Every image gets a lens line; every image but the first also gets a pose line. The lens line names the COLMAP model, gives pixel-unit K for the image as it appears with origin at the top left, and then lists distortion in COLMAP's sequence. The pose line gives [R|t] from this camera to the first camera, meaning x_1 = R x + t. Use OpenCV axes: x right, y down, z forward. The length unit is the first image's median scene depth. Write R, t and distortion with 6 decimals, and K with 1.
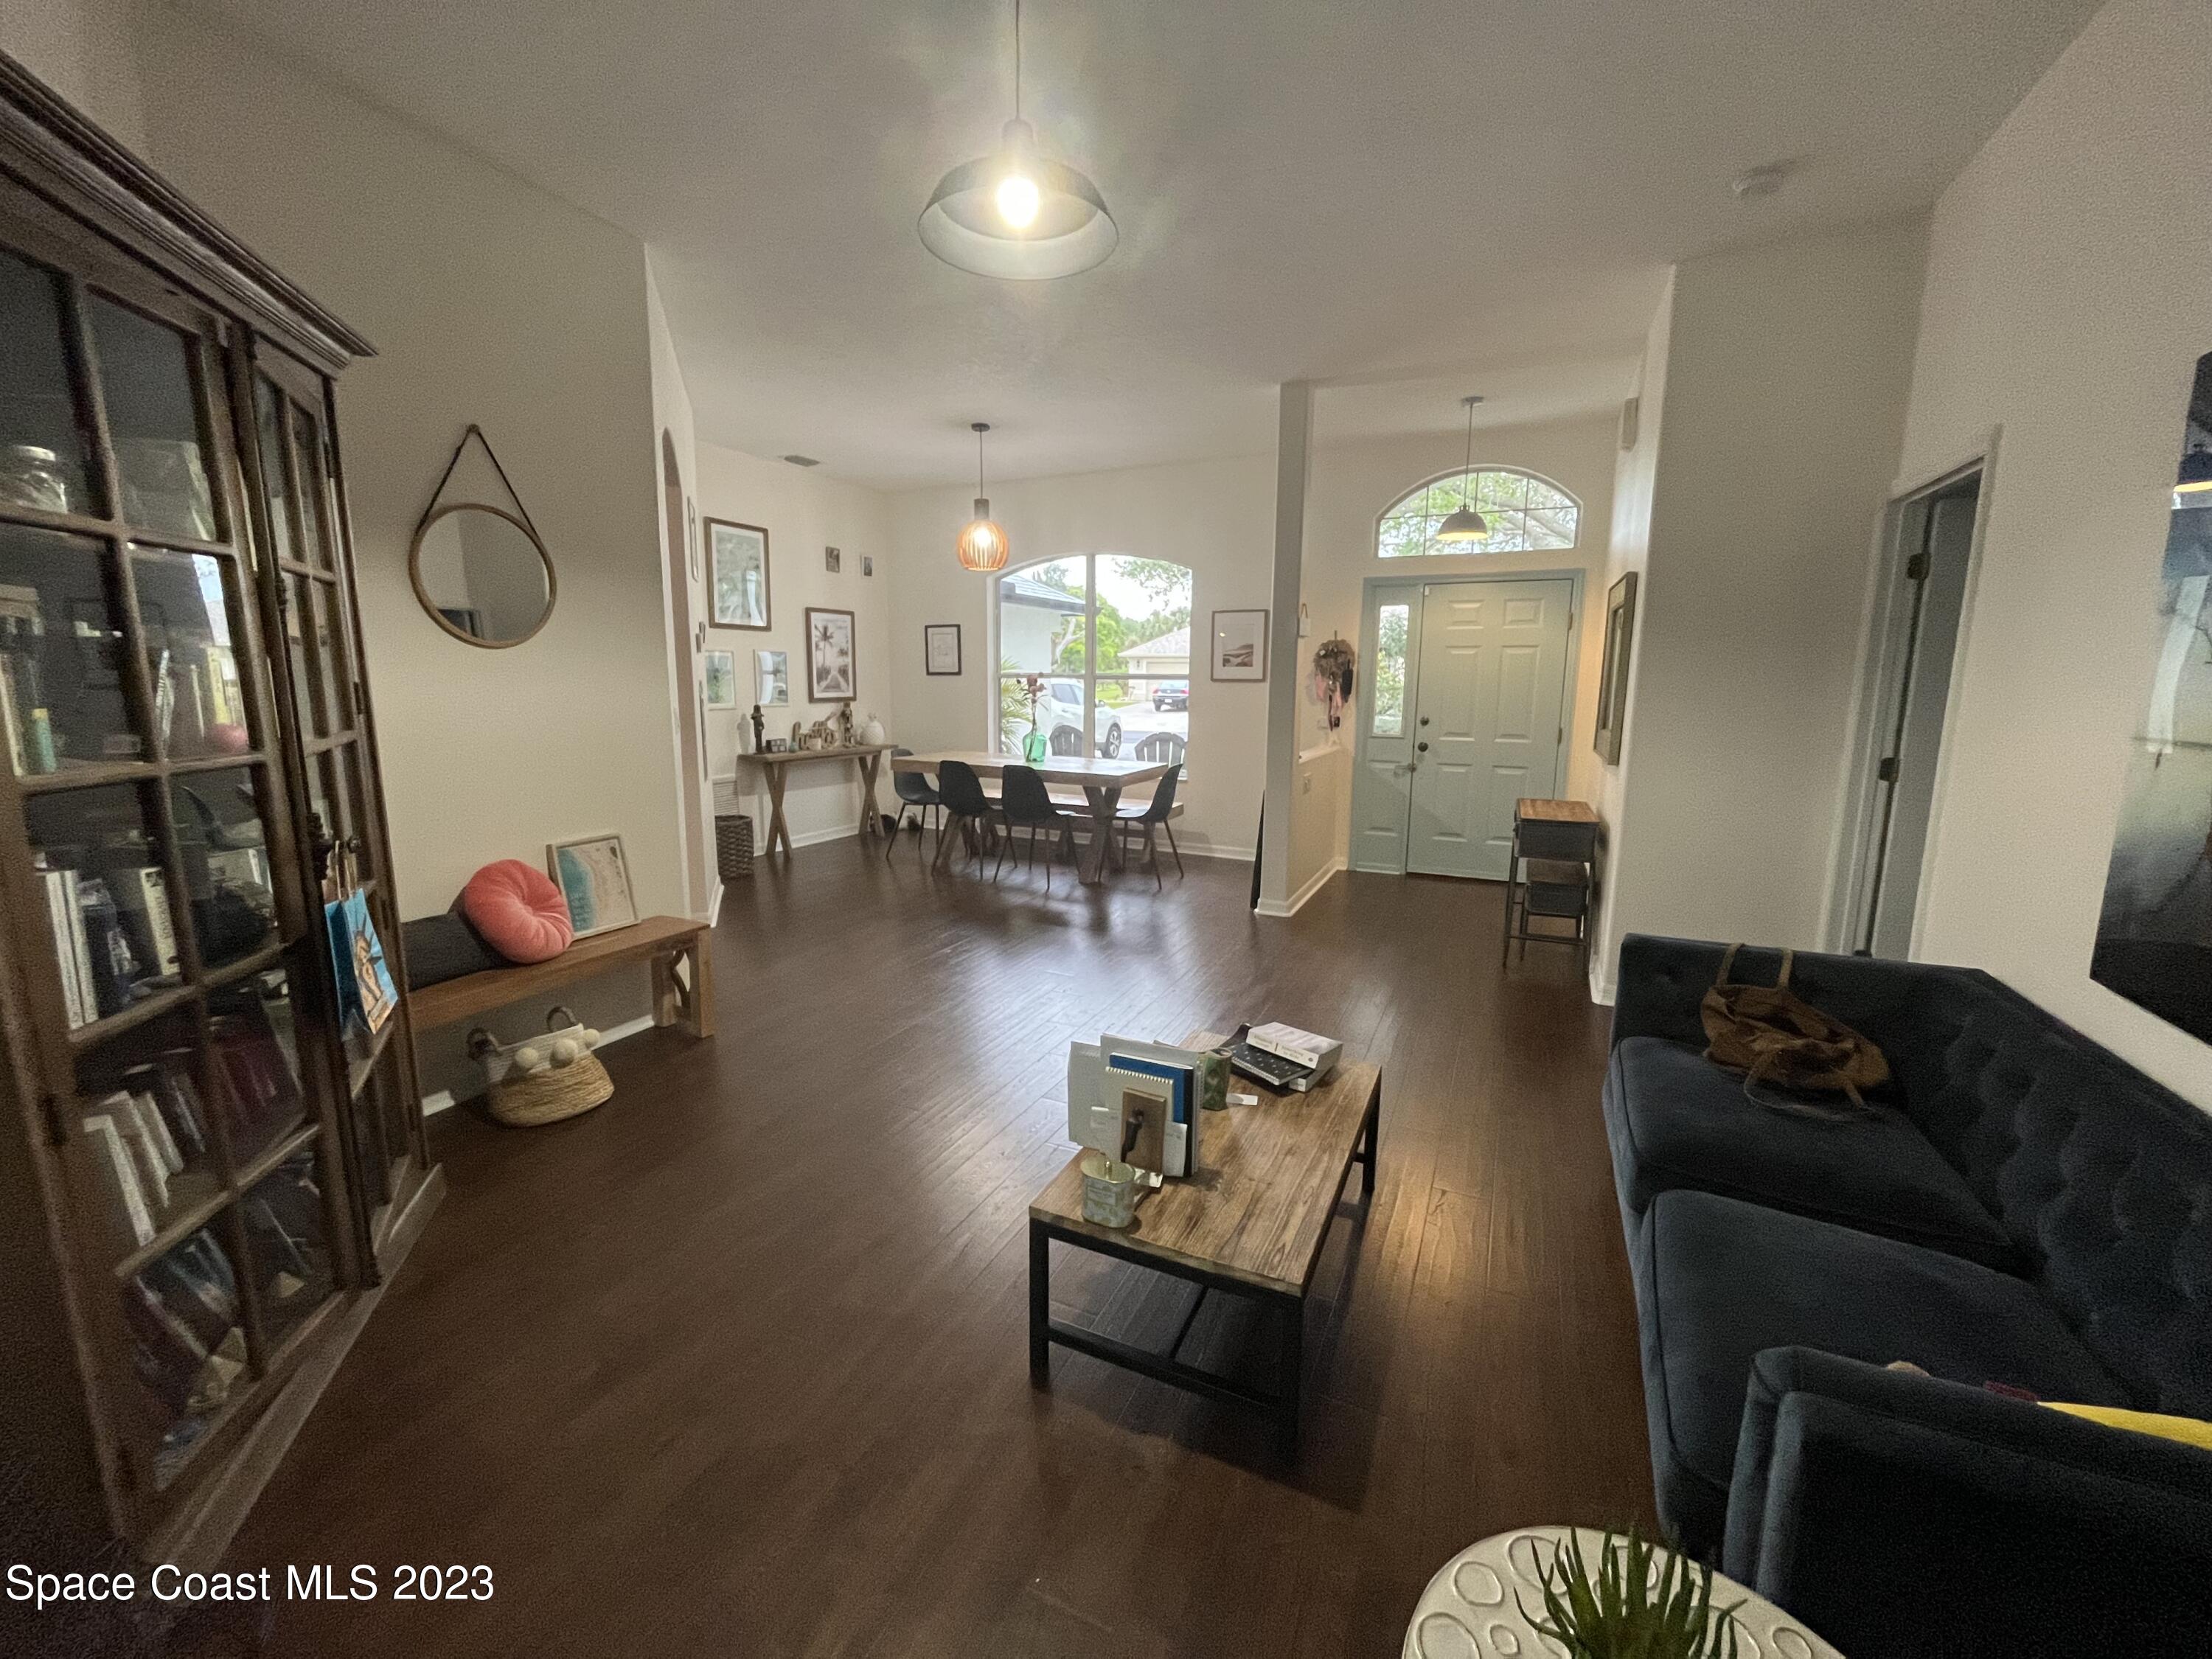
lens RADIAL K [[888.9, 0, 1109.2], [0, 888.9, 824.9], [0, 0, 1]] dist [0.002943, 0.000283]
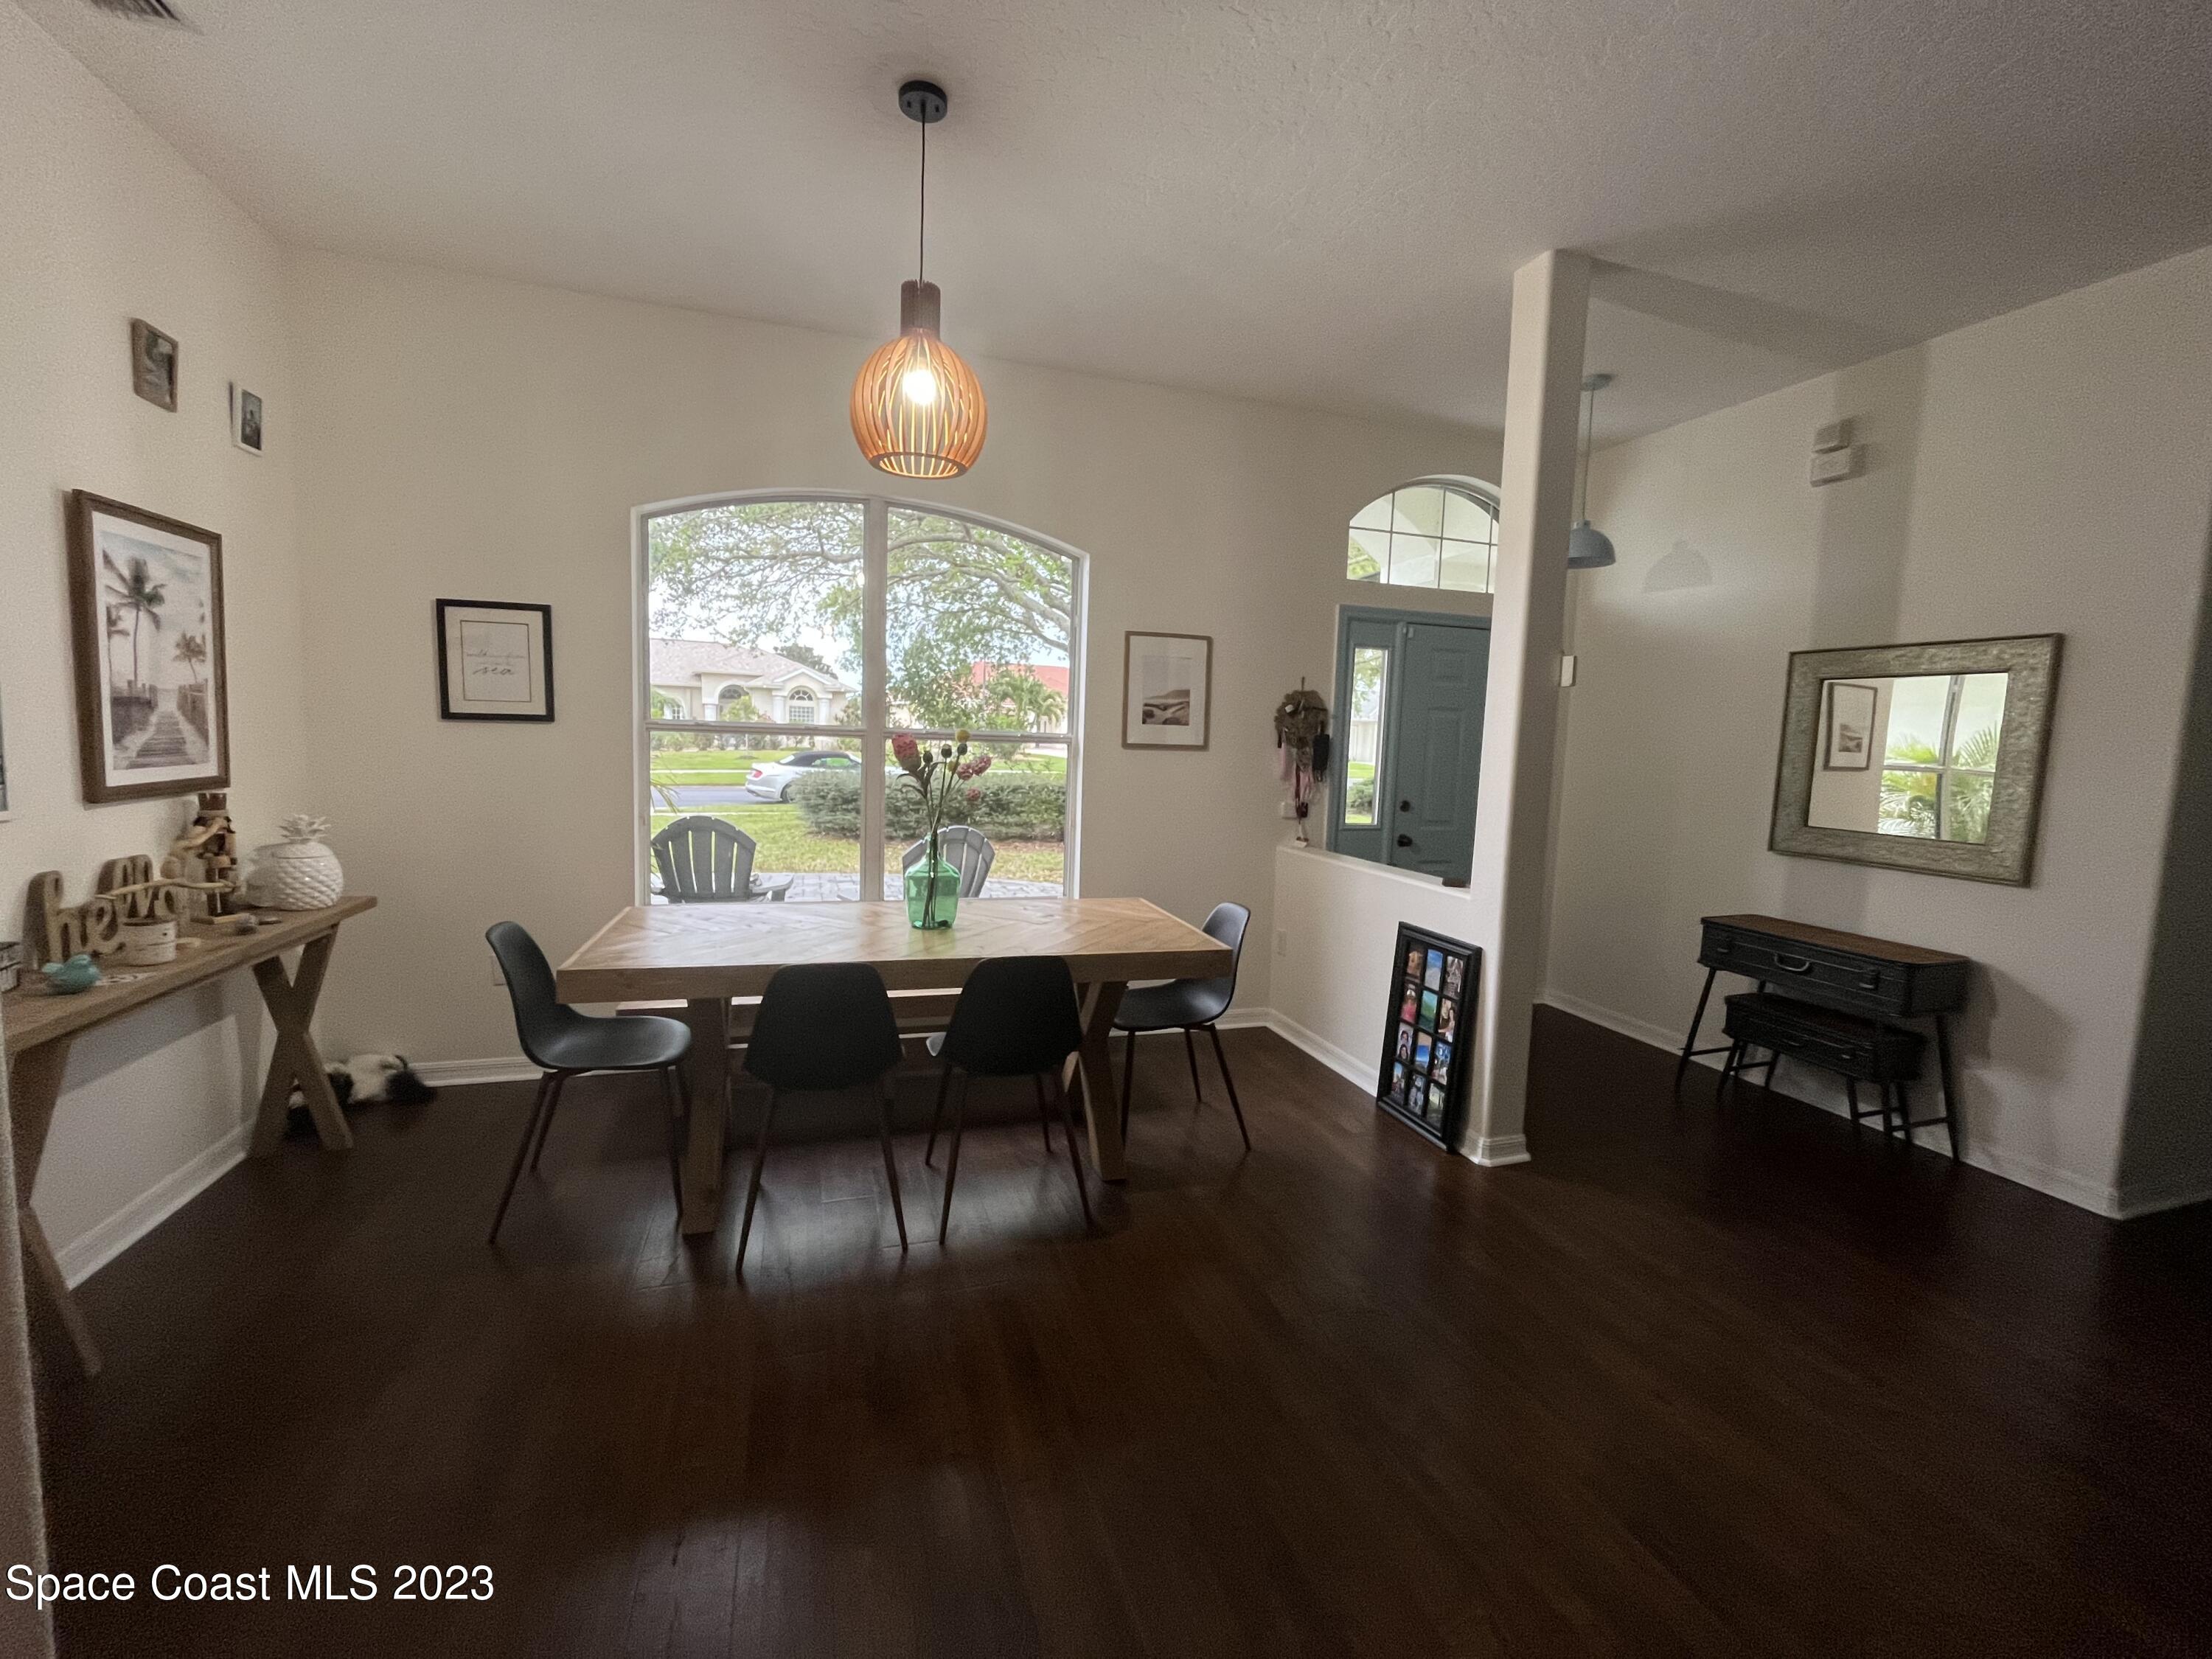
lens RADIAL K [[888.9, 0, 1103.7], [0, 888.9, 822.0], [0, 0, 1]] dist [0.002943, 0.000283]
pose [[0.730090, -0.050150, 0.681508, -0.289367], [0.084877, 0.996236, -0.017618, -0.095456], [-0.678059, 0.070707, 0.731598, 0.535681]]
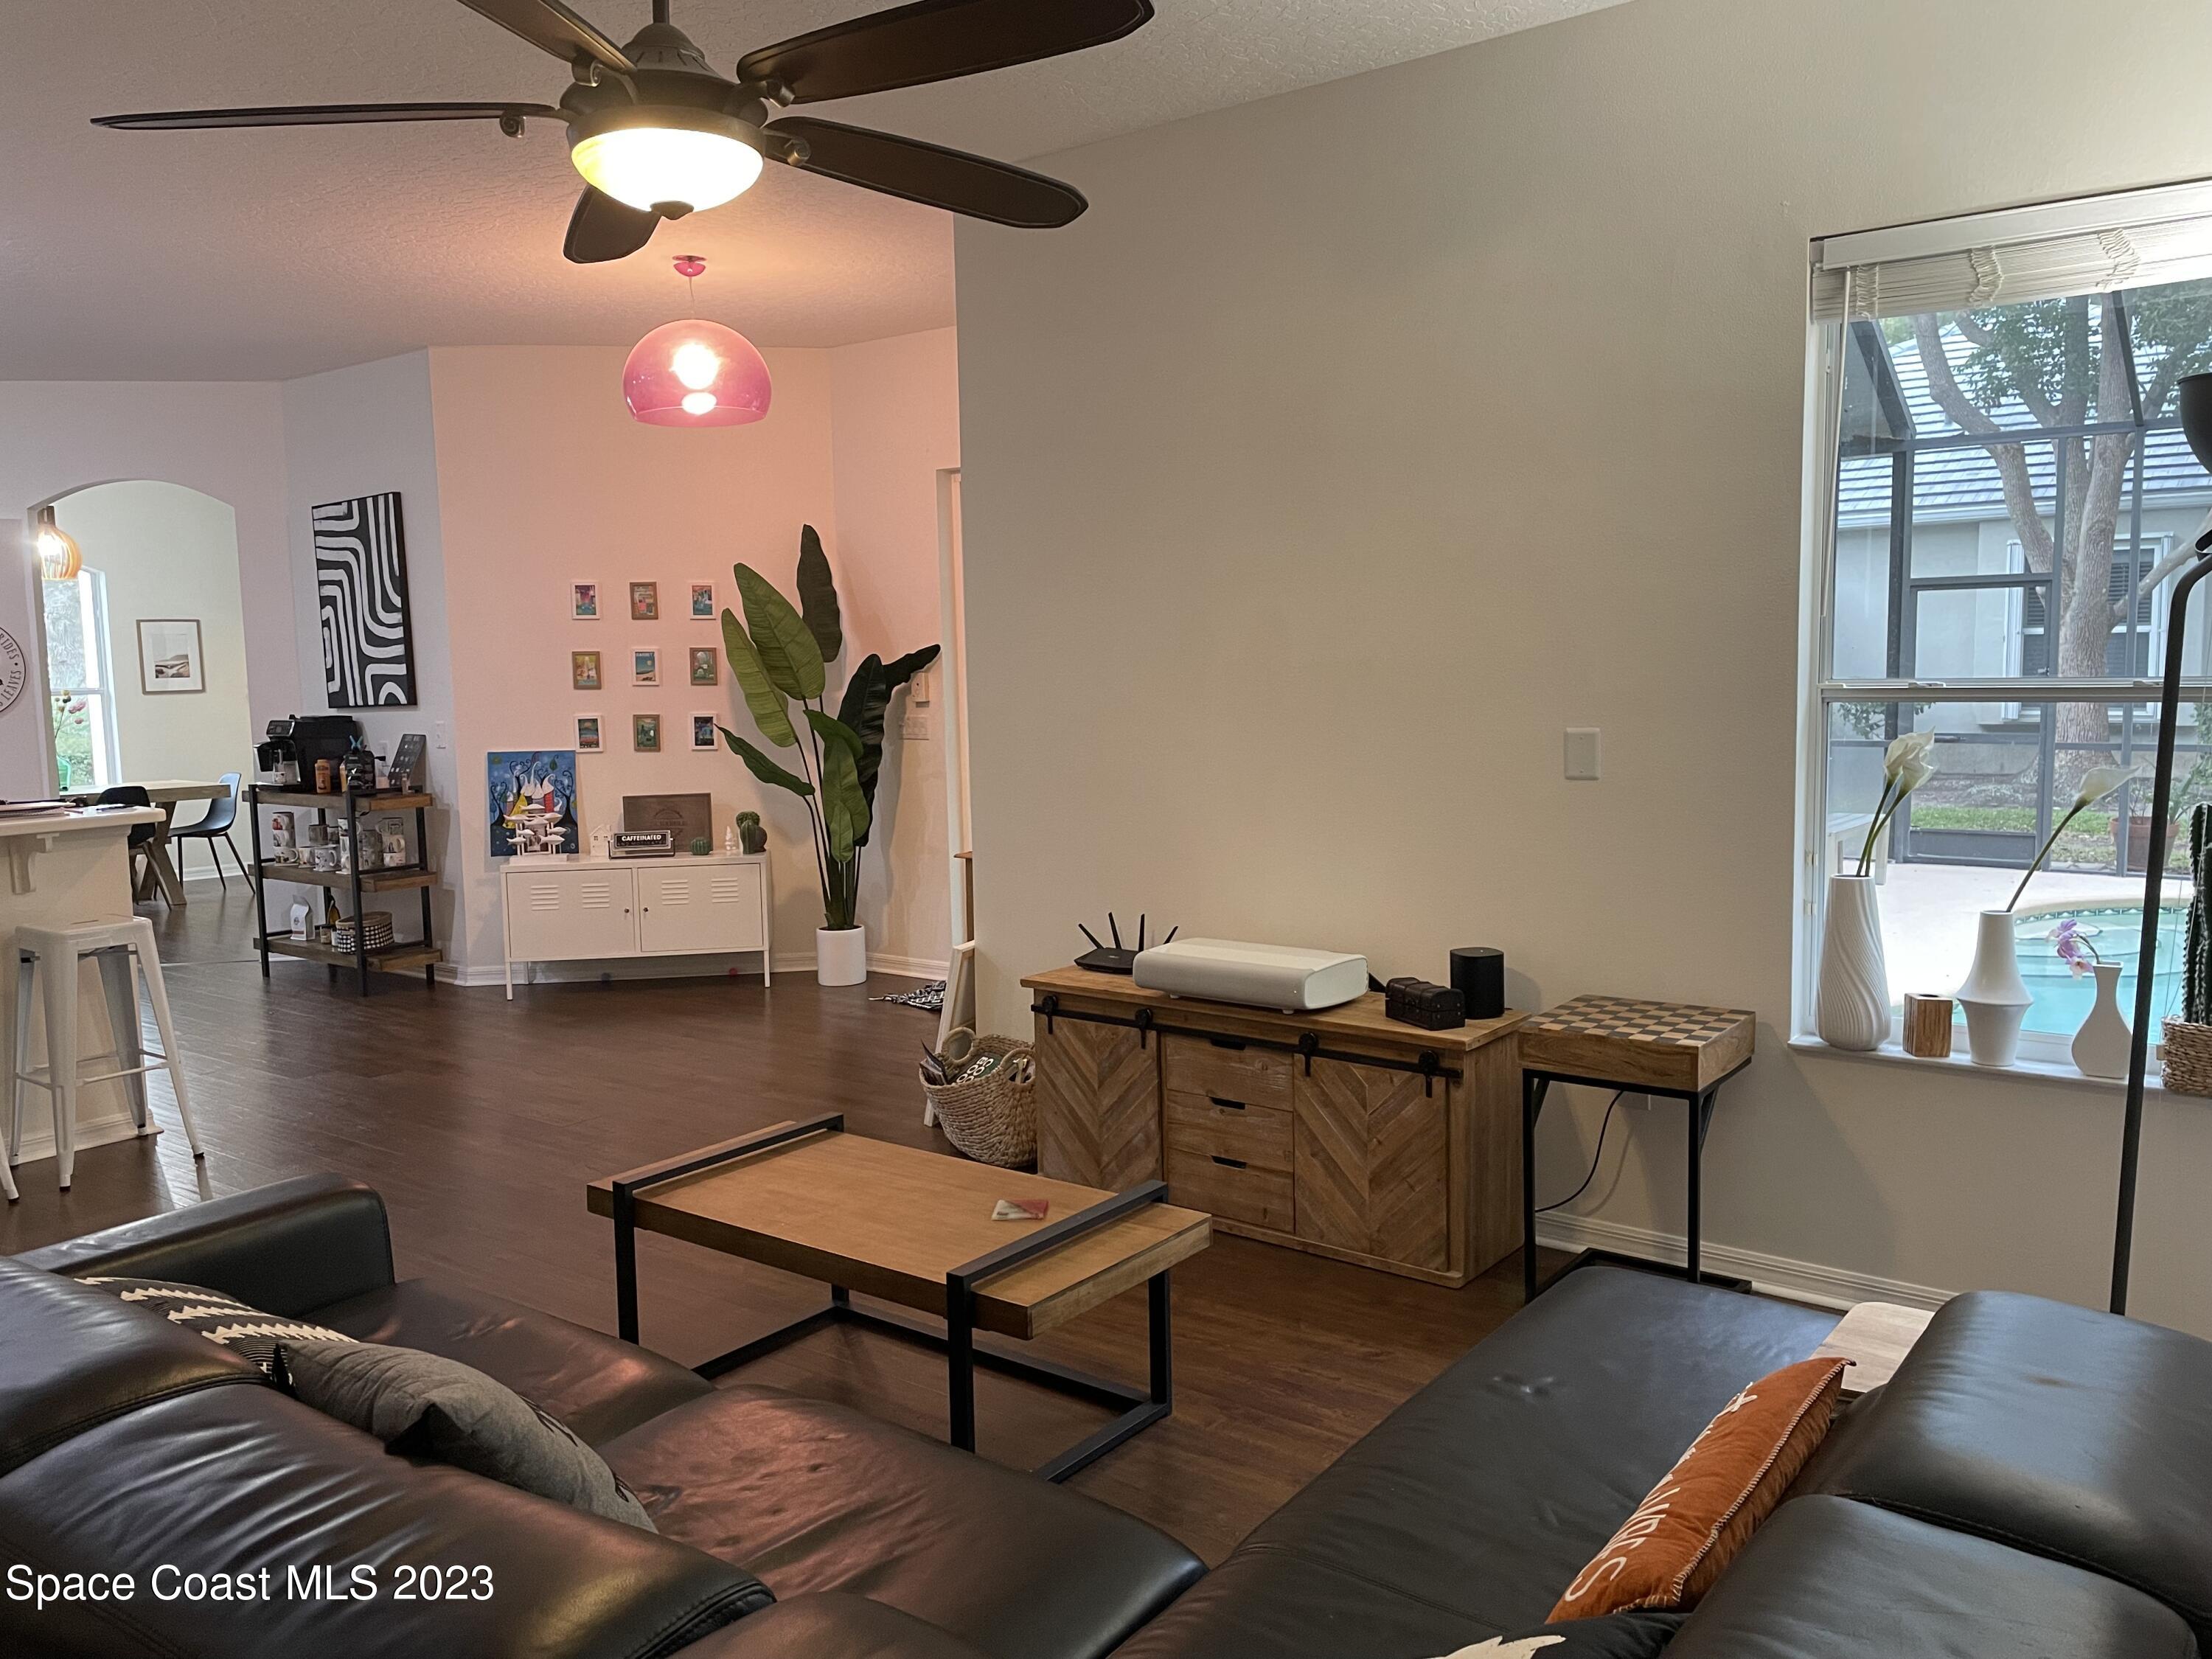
lens RADIAL K [[1677.5, 0, 1109.2], [0, 1677.5, 827.0], [0, 0, 1]] dist [0.074255, -0.092113]
pose [[0.212277, -0.112576, 0.970703, -1.352720], [0.184354, 0.980119, 0.073353, 0.031651], [-0.959662, 0.163382, 0.228811, -0.354985]]
